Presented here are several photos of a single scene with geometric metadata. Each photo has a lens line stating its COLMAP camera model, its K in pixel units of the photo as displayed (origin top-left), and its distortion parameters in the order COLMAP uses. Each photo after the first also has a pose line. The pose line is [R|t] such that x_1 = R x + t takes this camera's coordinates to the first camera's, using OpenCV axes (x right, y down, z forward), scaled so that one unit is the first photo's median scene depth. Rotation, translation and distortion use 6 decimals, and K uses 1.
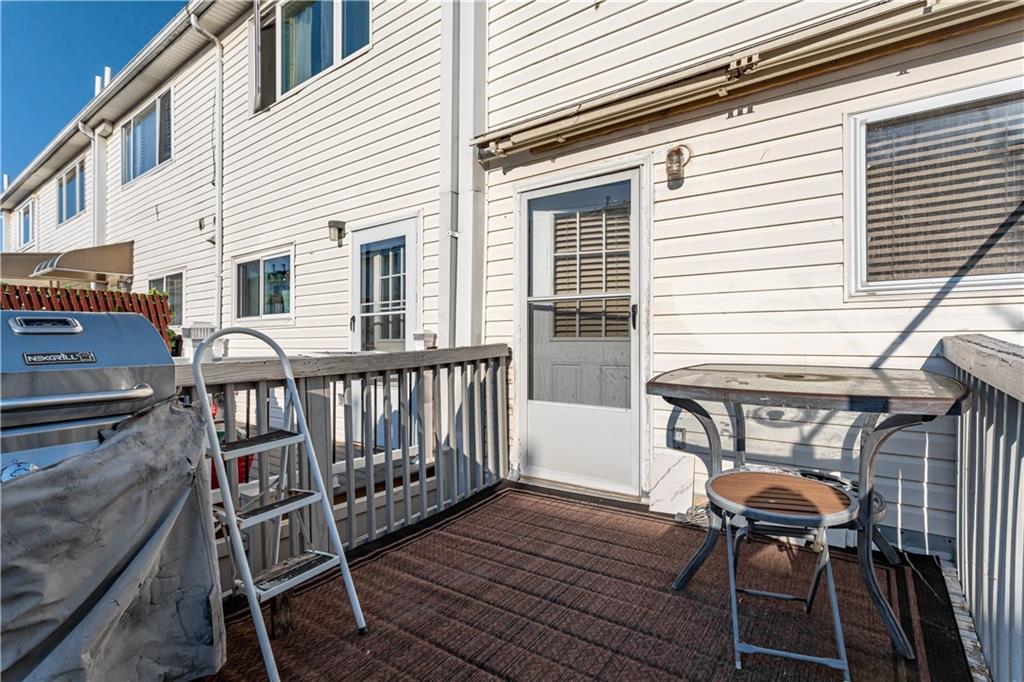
lens RADIAL K [[492.1, 0, 517.0], [0, 492.1, 348.0], [0, 0, 1]] dist [0.007642, 0.000723]
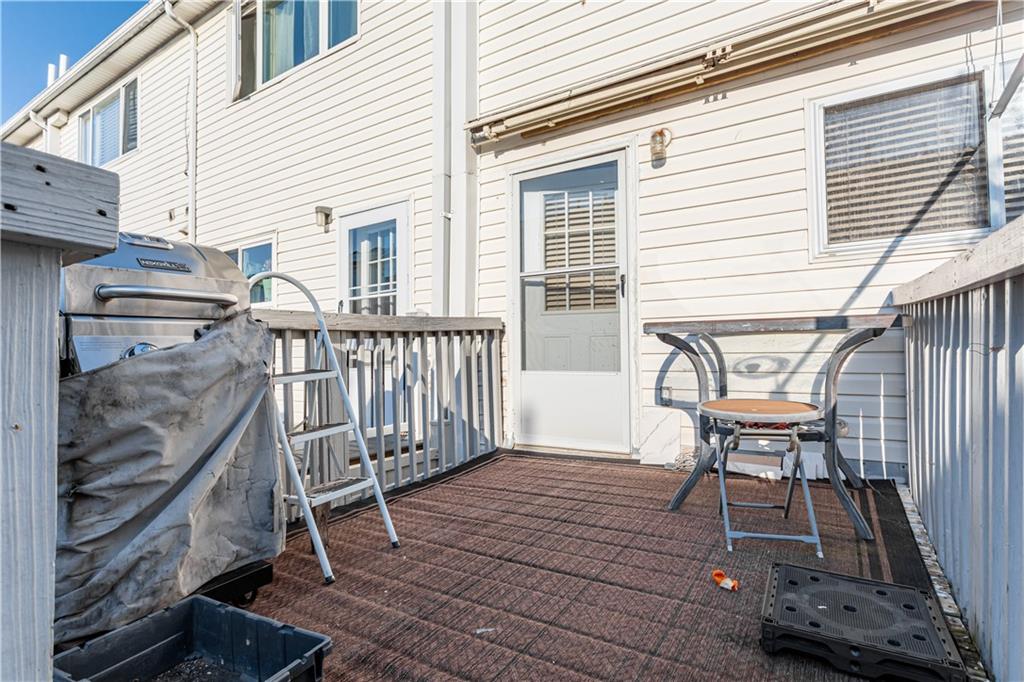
lens RADIAL K [[510.5, 0, 517.6], [0, 510.5, 345.0], [0, 0, 1]] dist [0.011050, -0.000603]
pose [[0.997887, -0.008442, 0.064429, -0.068562], [0.010362, 0.999510, -0.029528, 0.101825], [-0.064148, 0.030133, 0.997485, -0.102584]]
